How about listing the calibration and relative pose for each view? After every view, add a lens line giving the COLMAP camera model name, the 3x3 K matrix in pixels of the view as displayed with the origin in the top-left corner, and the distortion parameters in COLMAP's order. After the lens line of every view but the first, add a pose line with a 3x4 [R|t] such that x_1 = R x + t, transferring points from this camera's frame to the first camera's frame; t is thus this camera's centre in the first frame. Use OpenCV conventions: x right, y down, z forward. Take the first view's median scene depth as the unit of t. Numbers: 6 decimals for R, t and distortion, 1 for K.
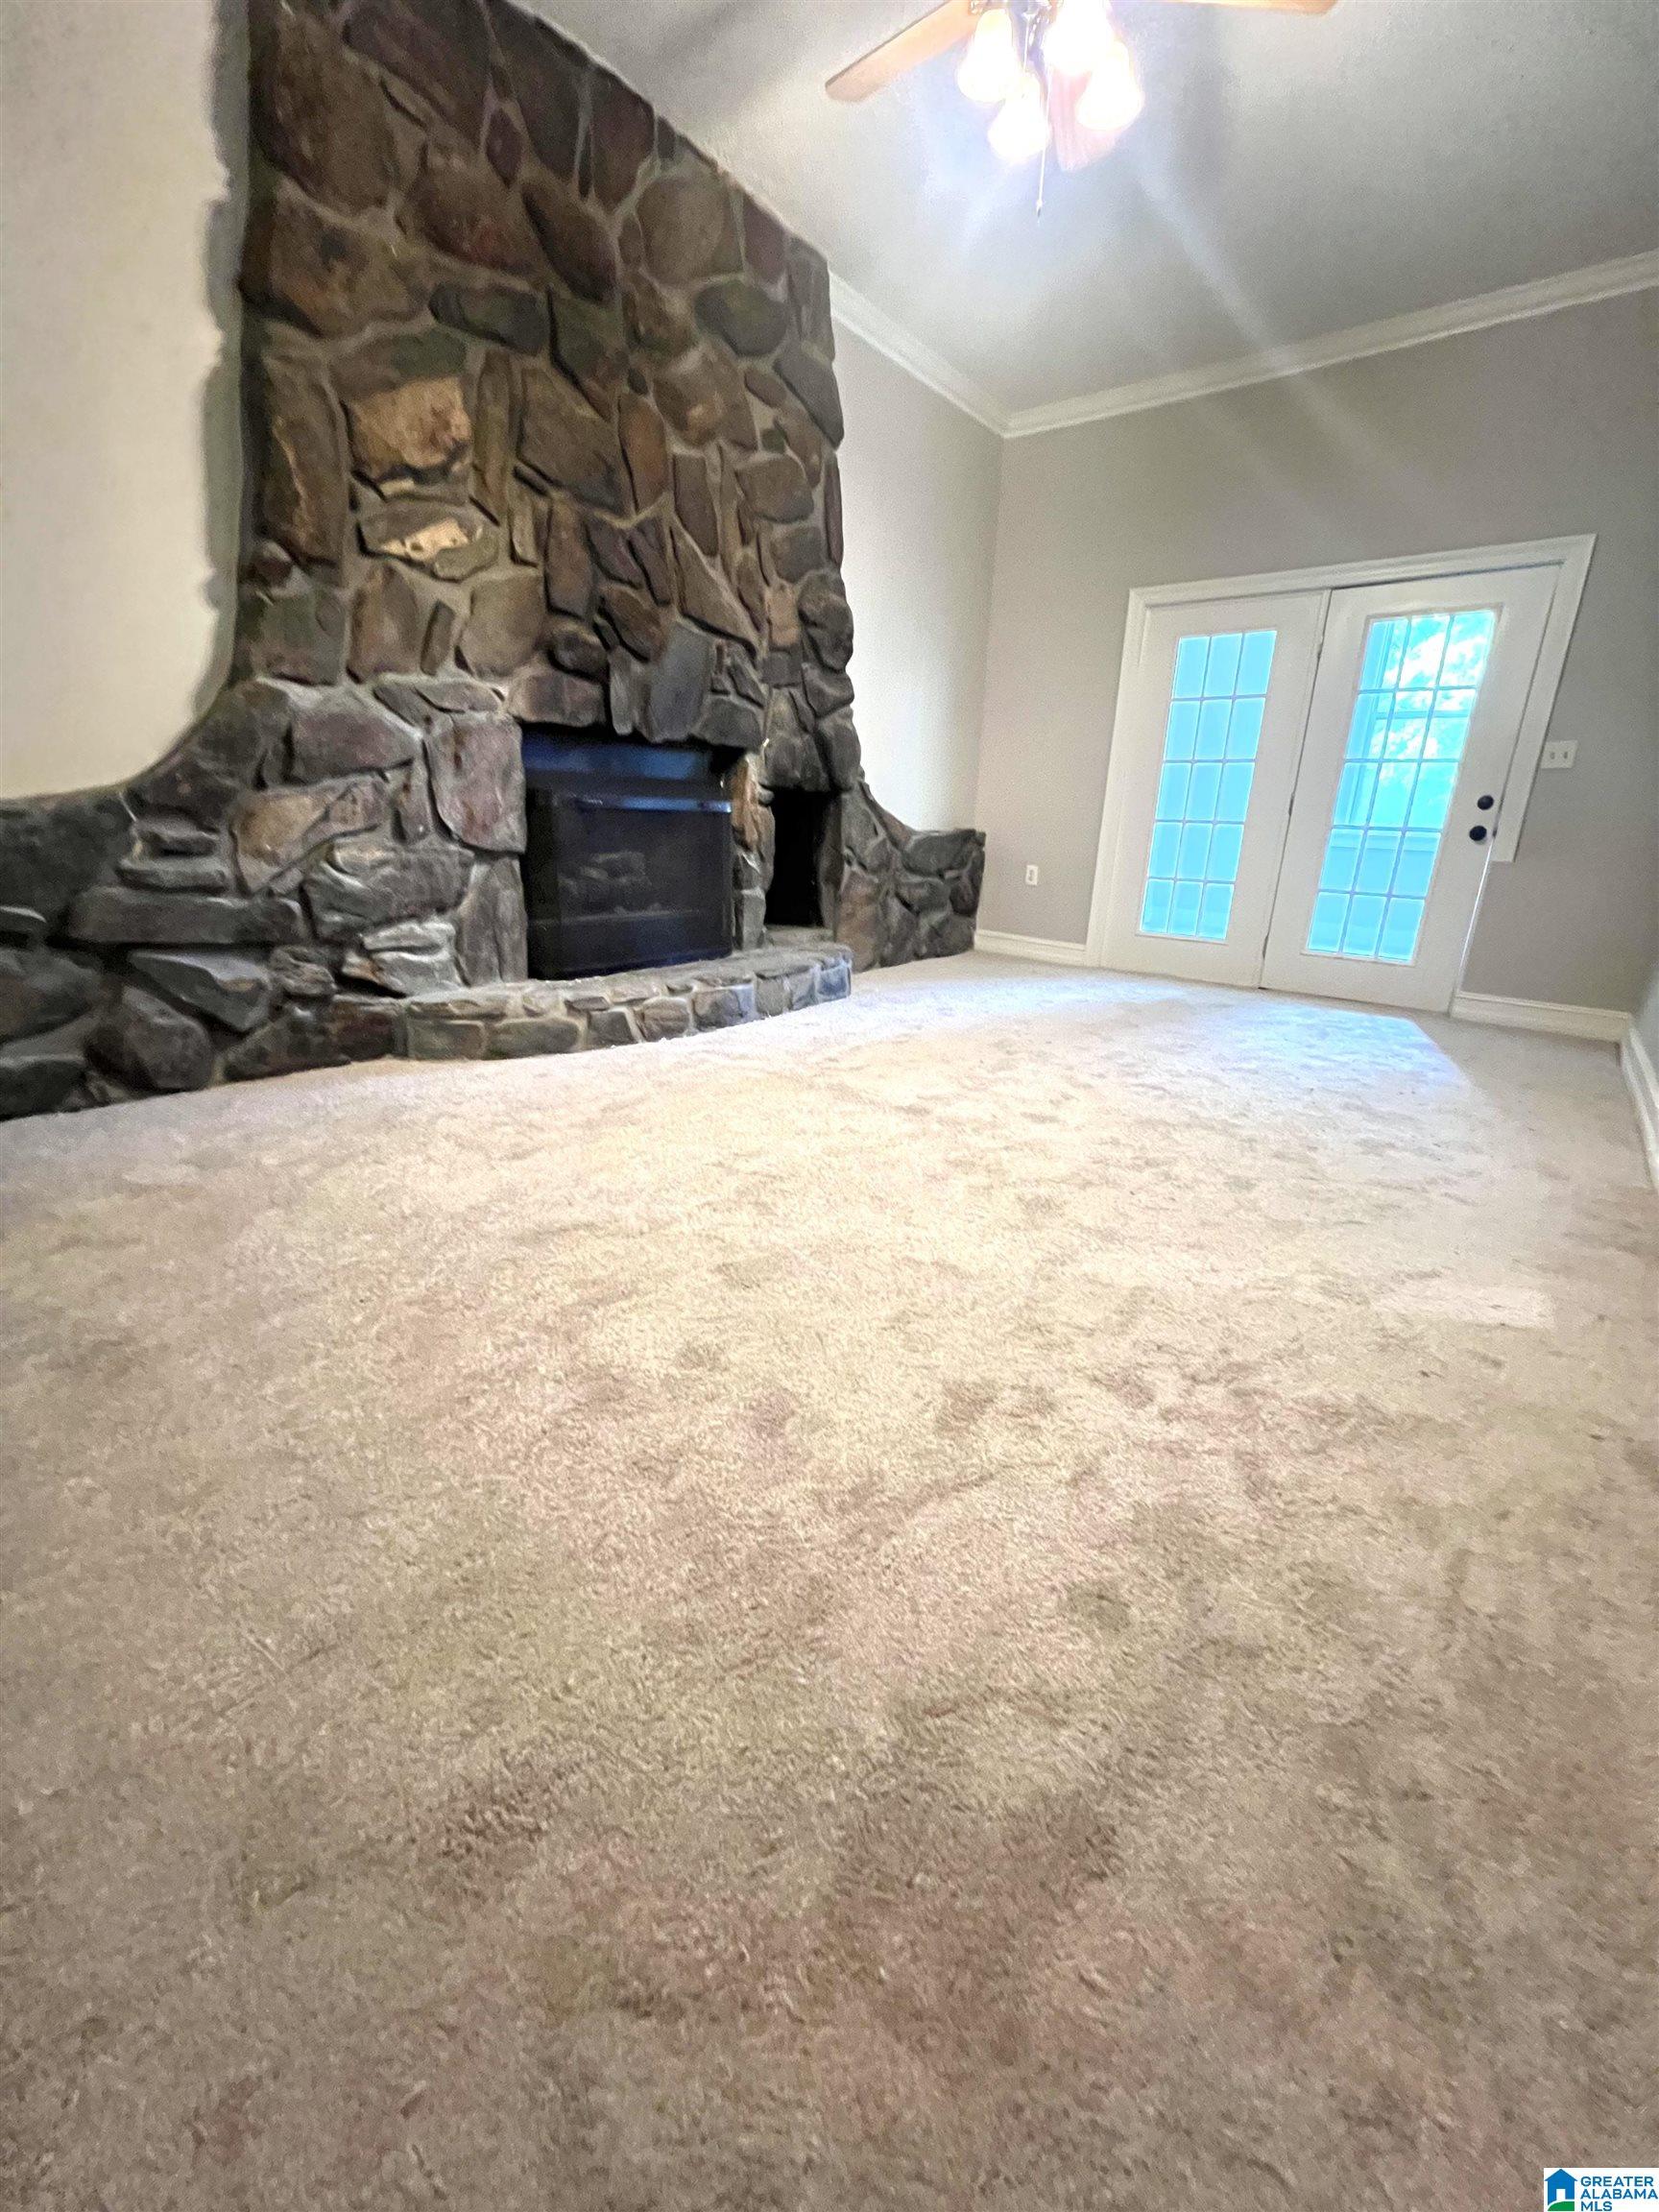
lens RADIAL K [[882.9, 0, 831.6], [0, 882.9, 1097.0], [0, 0, 1]] dist [0.000334, 0.000237]
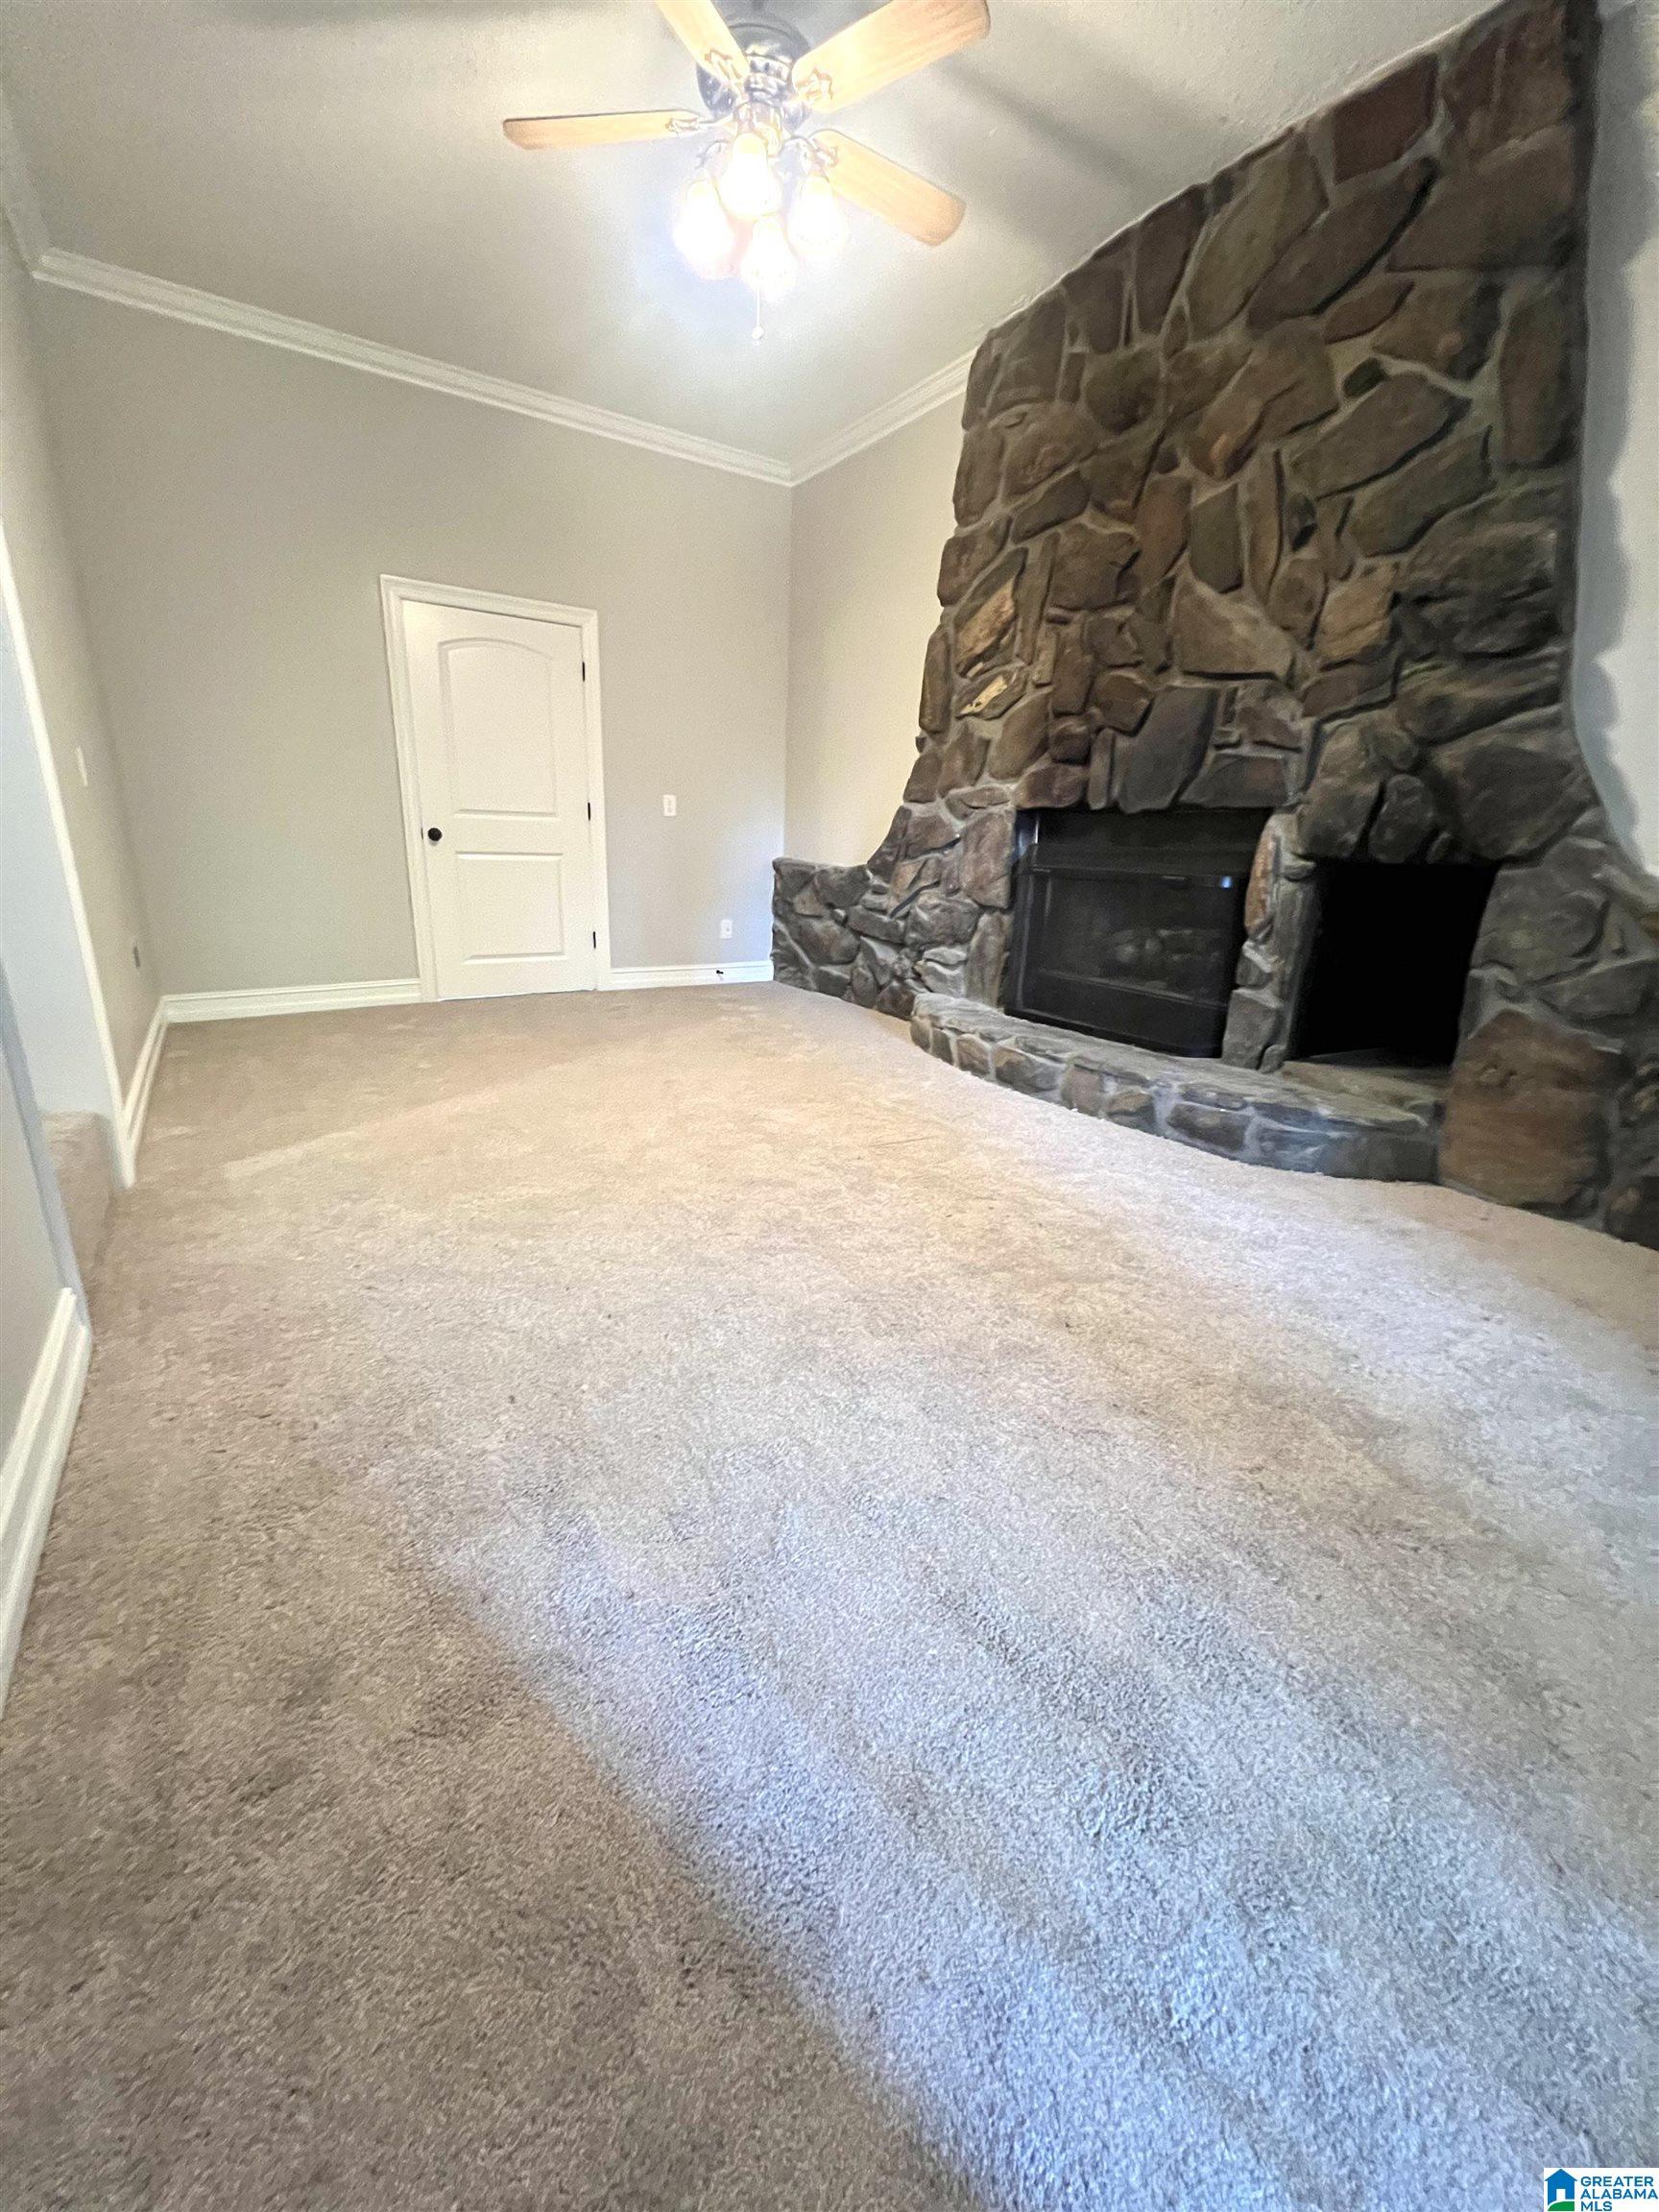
lens RADIAL K [[880.5, 0, 839.4], [0, 880.5, 1106.4], [0, 0, 1]] dist [-0.002021, -0.000033]
pose [[-0.304916, 0.231709, -0.923763, 1.005267], [-0.335581, 0.881604, 0.331903, -0.379877], [0.891298, 0.411200, -0.191058, 1.183987]]
